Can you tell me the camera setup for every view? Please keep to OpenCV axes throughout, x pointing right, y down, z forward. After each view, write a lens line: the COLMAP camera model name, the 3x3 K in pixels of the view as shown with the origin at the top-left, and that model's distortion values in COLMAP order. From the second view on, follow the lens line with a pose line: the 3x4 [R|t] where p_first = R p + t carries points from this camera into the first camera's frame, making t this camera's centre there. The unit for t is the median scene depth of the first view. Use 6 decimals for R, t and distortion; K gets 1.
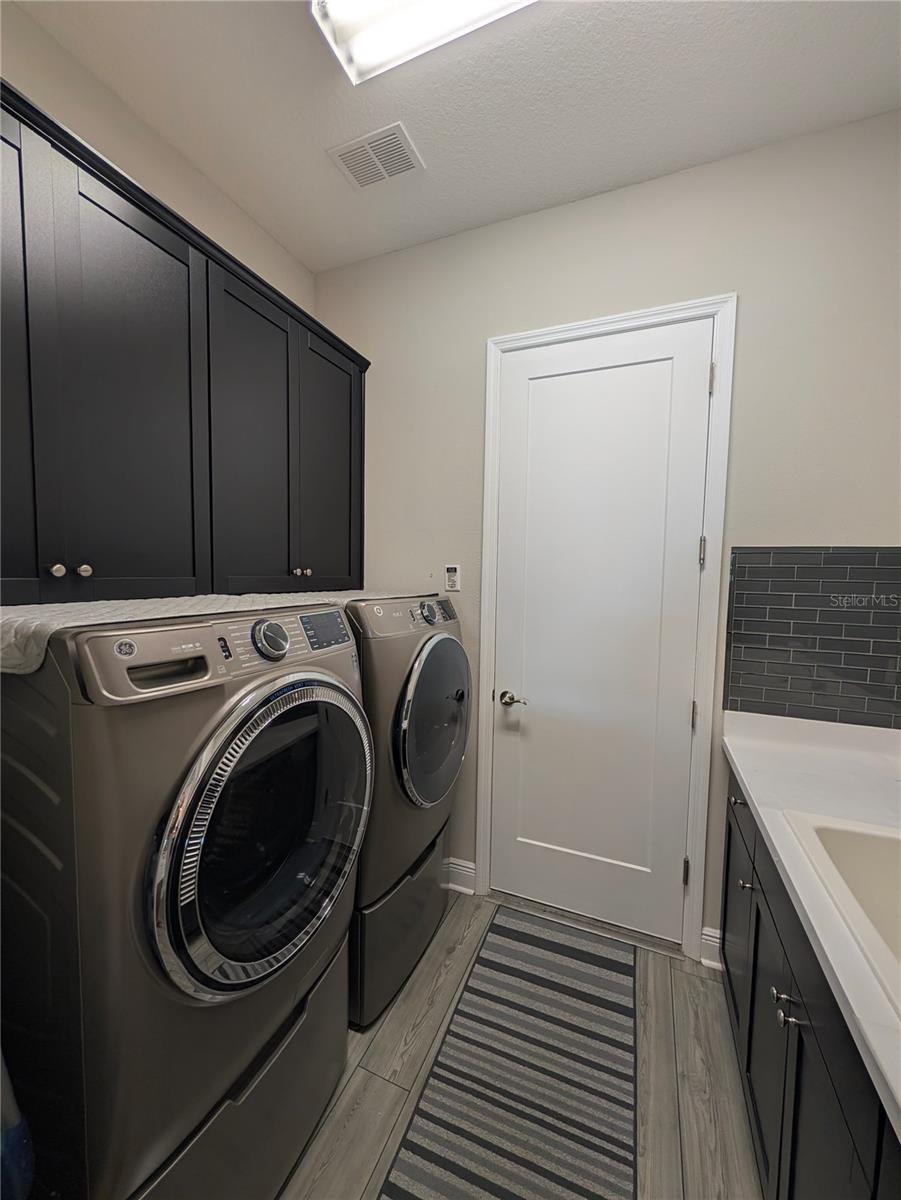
lens RADIAL K [[463.6, 0, 446.6], [0, 463.6, 599.9], [0, 0, 1]] dist [0.001065, 0.000780]
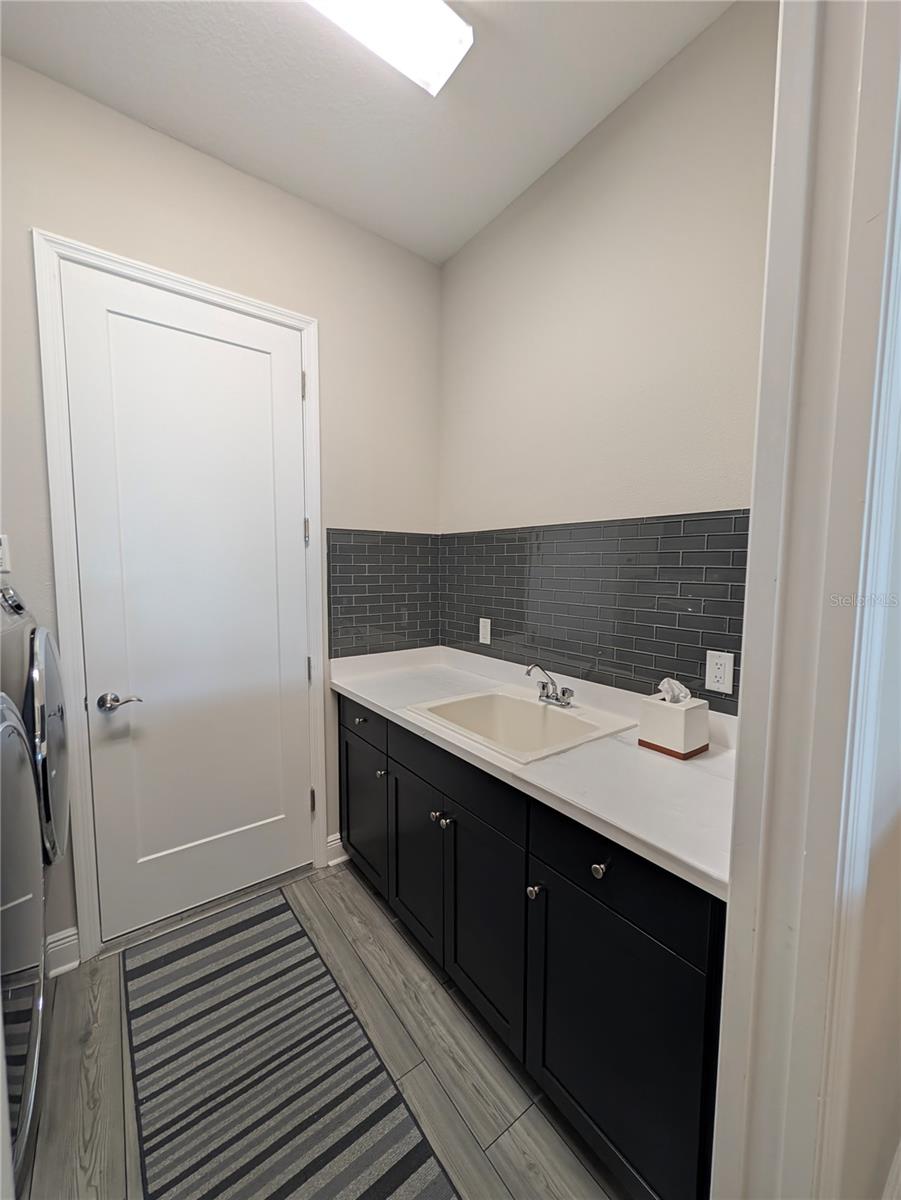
lens RADIAL K [[463.6, 0, 450.1], [0, 463.6, 598.4], [0, 0, 1]] dist [0.001065, 0.000780]
pose [[0.515817, -0.077123, 0.853220, -0.290909], [0.055870, 0.996848, 0.056330, 0.022572], [-0.854875, 0.018614, 0.518500, 0.075236]]
